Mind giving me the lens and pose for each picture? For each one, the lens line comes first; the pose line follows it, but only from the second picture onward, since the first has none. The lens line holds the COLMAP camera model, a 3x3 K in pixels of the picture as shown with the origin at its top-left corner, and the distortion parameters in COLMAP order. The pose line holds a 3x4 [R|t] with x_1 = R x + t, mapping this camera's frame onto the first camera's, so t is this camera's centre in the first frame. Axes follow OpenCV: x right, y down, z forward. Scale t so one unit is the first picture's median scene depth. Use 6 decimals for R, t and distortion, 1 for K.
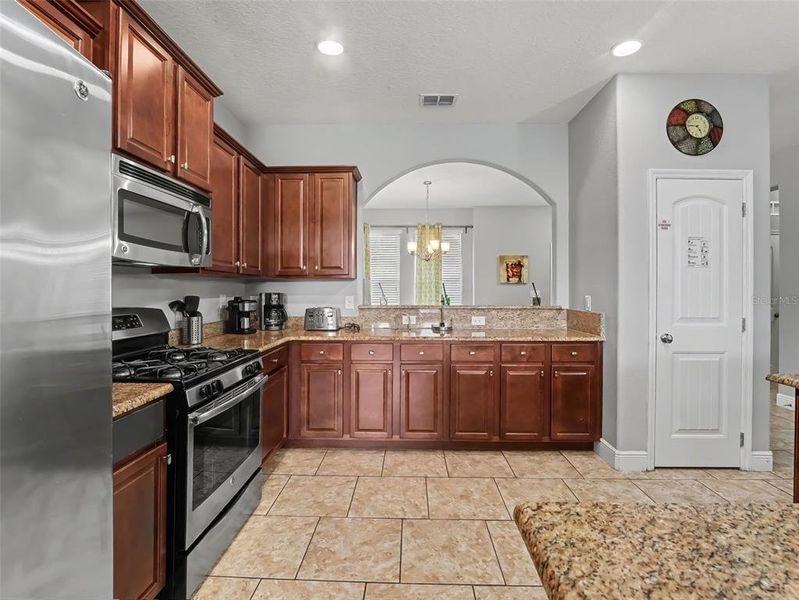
lens RADIAL K [[366.5, 0, 400.4], [0, 366.5, 289.5], [0, 0, 1]] dist [-0.028929, -0.000055]
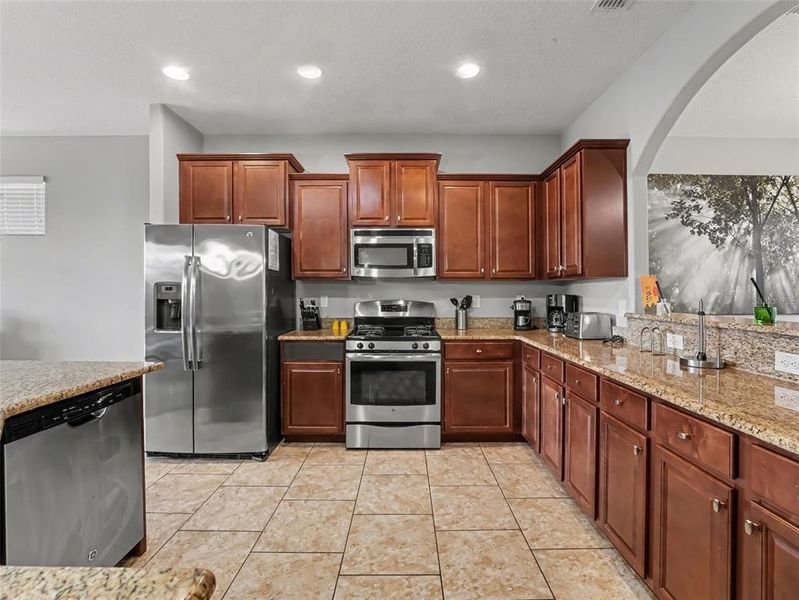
lens RADIAL K [[366.5, 0, 400.4], [0, 366.5, 289.5], [0, 0, 1]] dist [-0.028929, -0.000055]
pose [[0.037023, -0.002358, -0.999312, 0.859479], [-0.001115, 0.999996, -0.002401, -0.002124], [0.999314, 0.001203, 0.037021, 0.724790]]
